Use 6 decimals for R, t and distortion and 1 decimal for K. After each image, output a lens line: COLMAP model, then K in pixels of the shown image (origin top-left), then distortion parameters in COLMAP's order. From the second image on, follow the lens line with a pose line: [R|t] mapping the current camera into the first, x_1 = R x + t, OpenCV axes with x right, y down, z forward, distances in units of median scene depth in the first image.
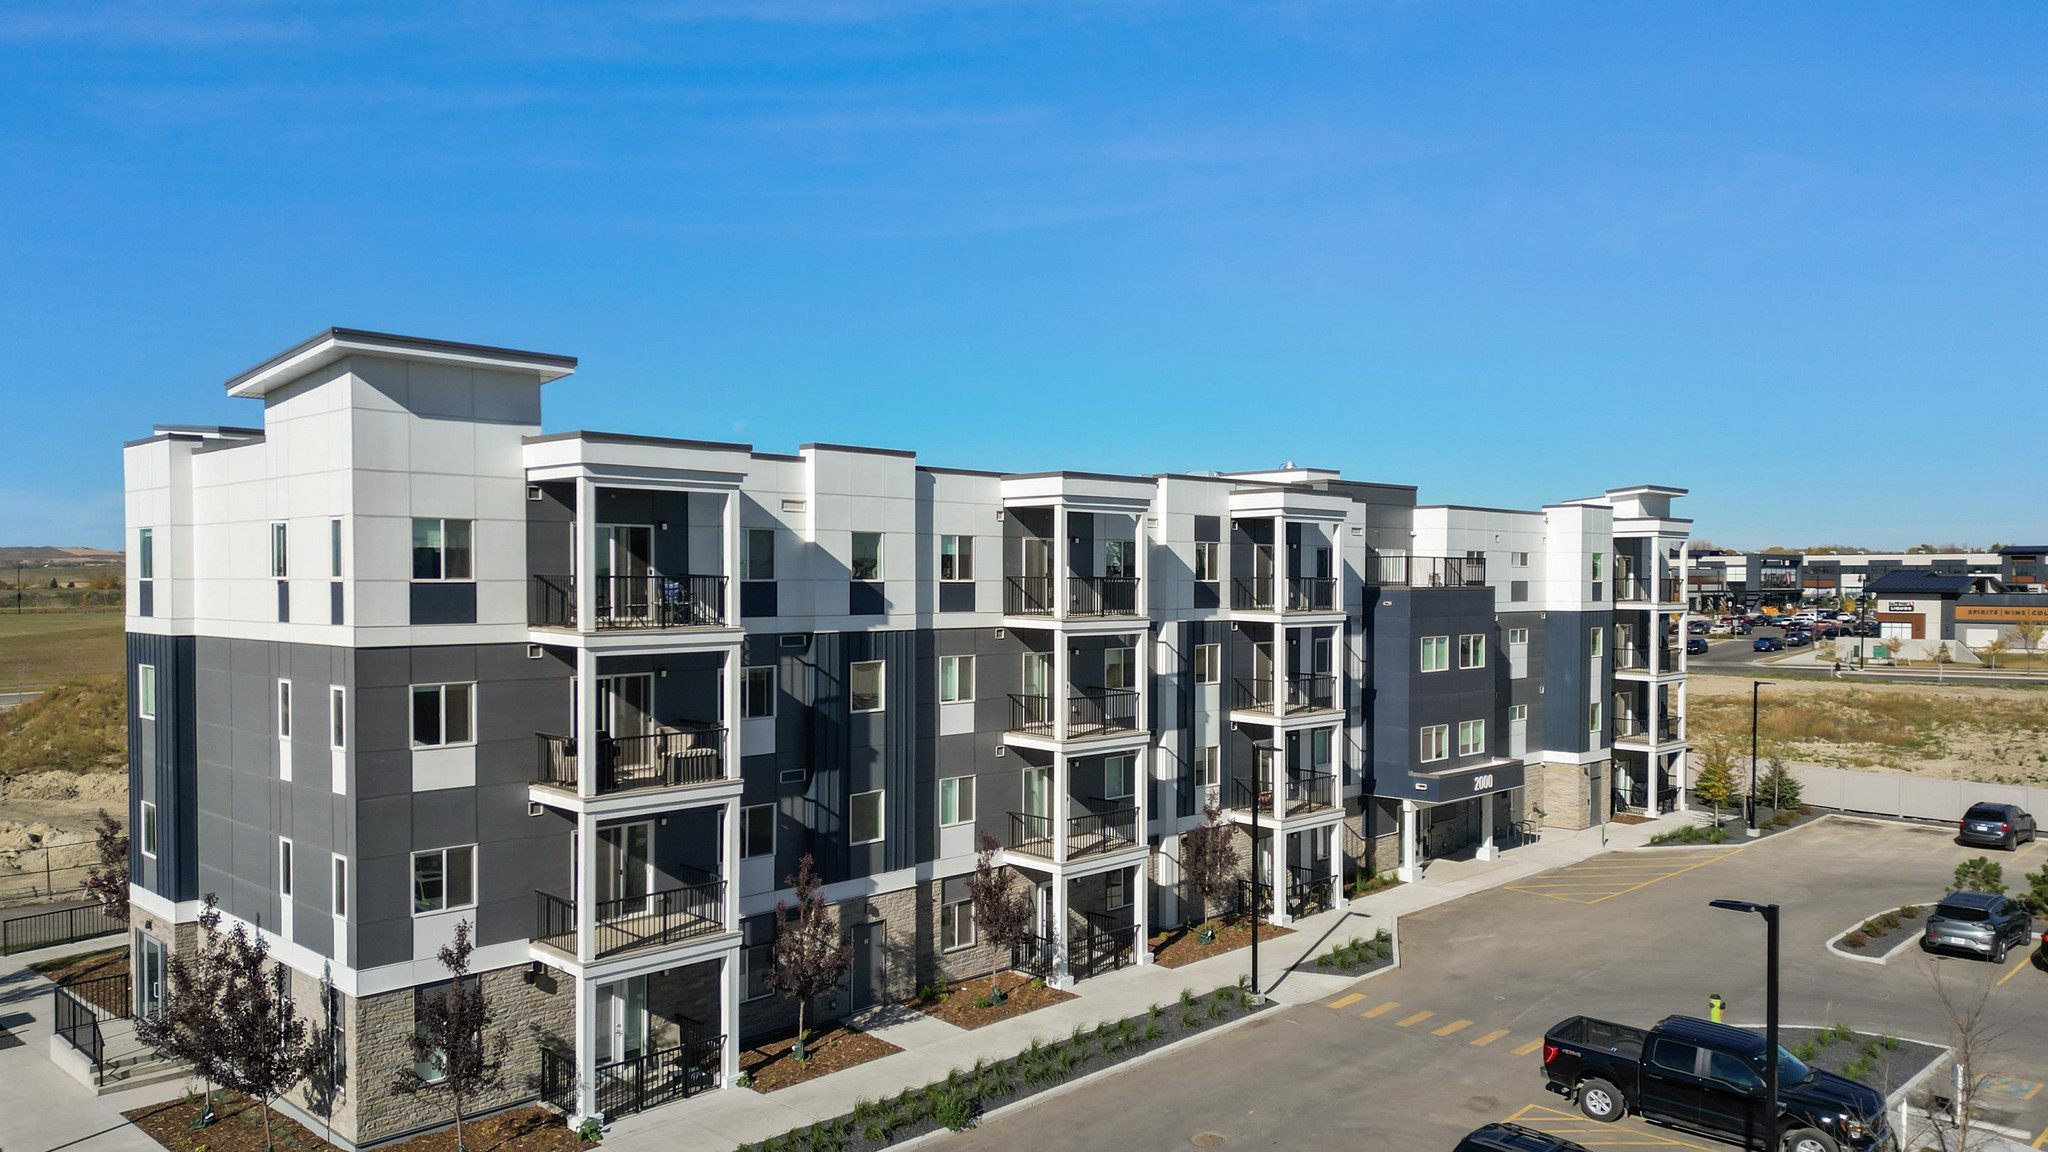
lens RADIAL K [[1460.0, 0, 1031.5], [0, 1460.0, 628.2], [0, 0, 1]] dist [0.059620, 0.000381]
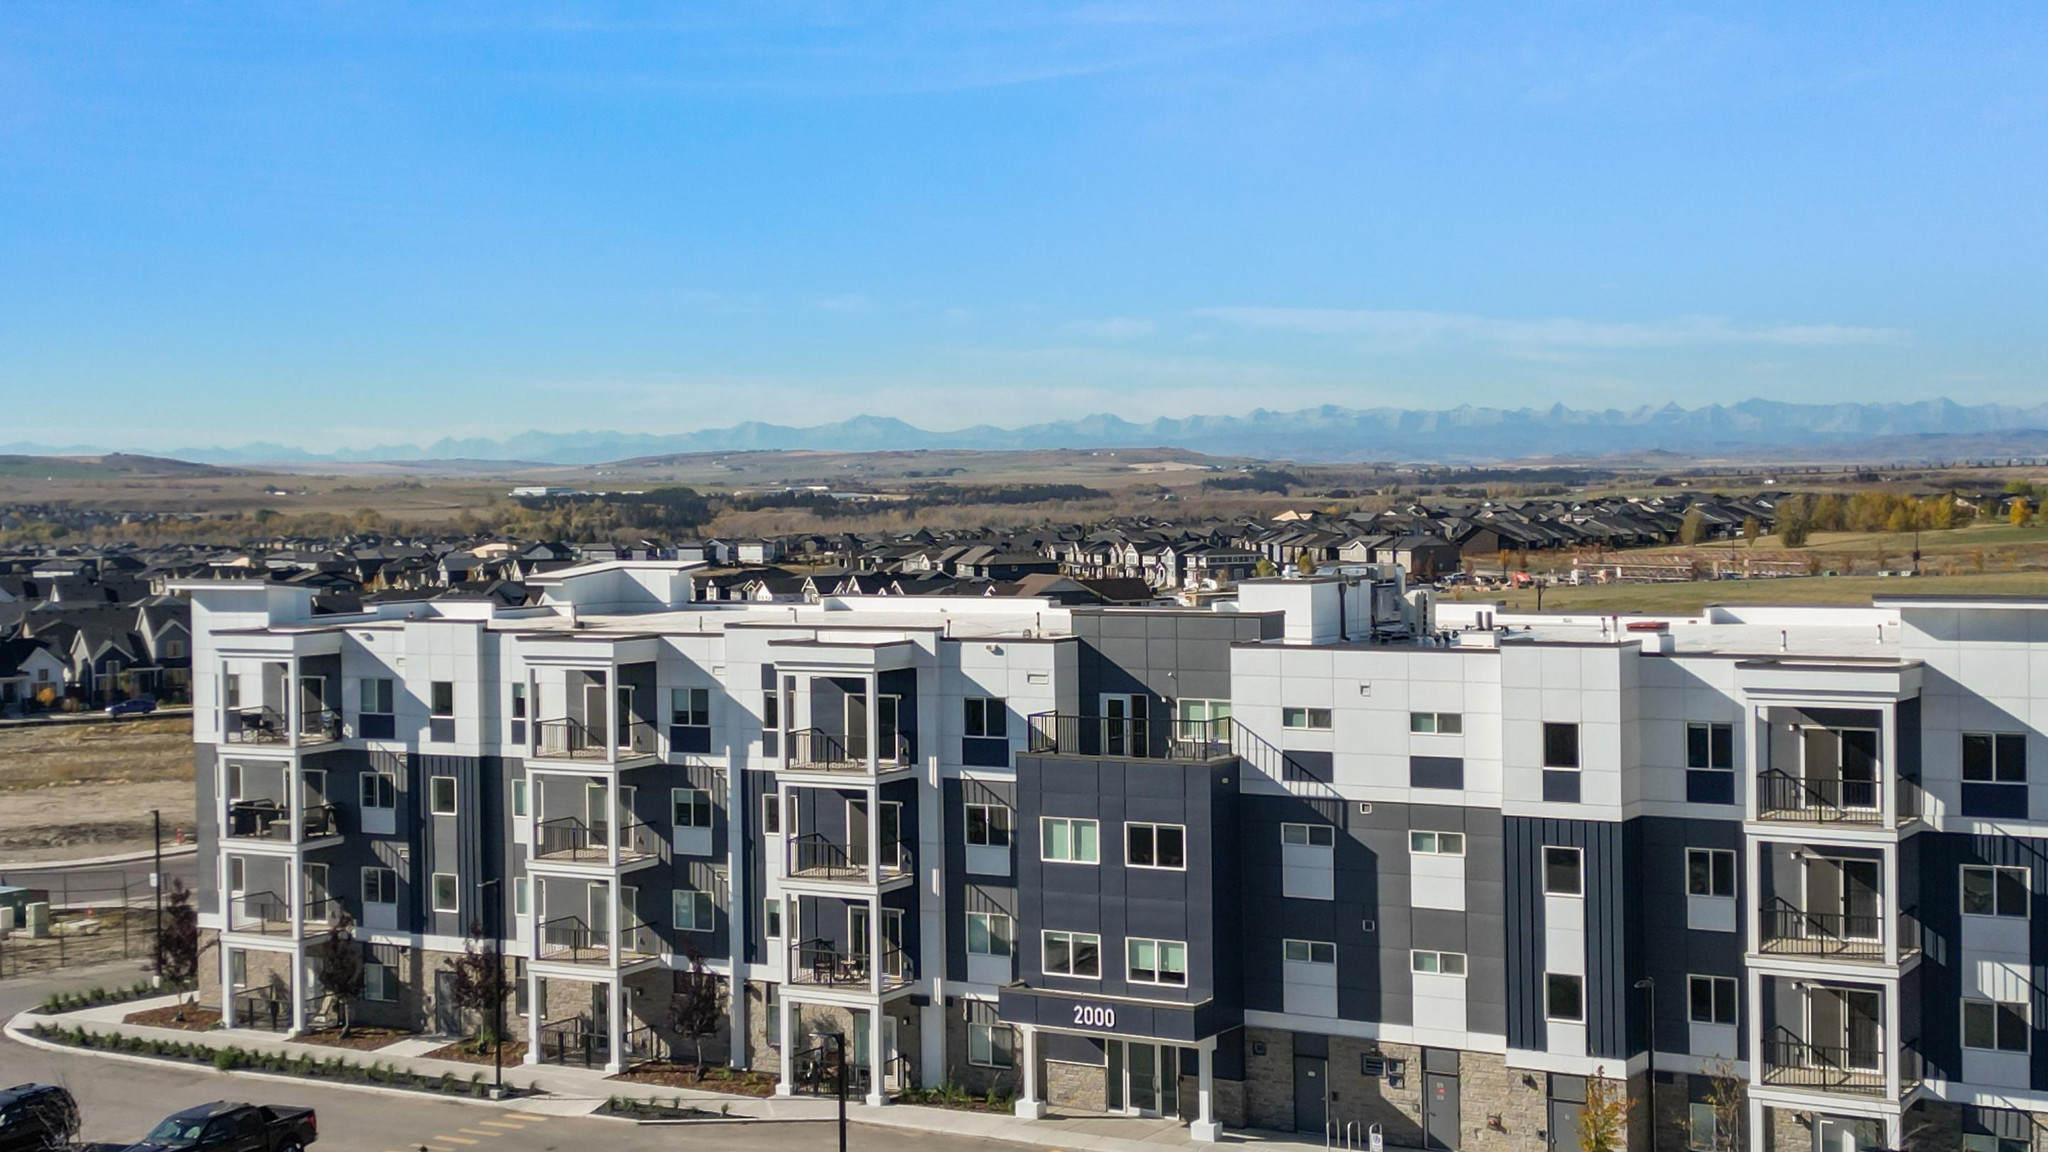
lens RADIAL K [[2815.5, 0, 1024.0], [0, 2815.5, 576.0], [0, 0, 1]] dist [0.232606, -0.730108]
pose [[0.220310, 0.027294, -0.975048, 2.426204], [-0.019698, 0.999529, 0.023529, -0.222656], [0.975231, 0.014022, 0.220744, 0.879626]]
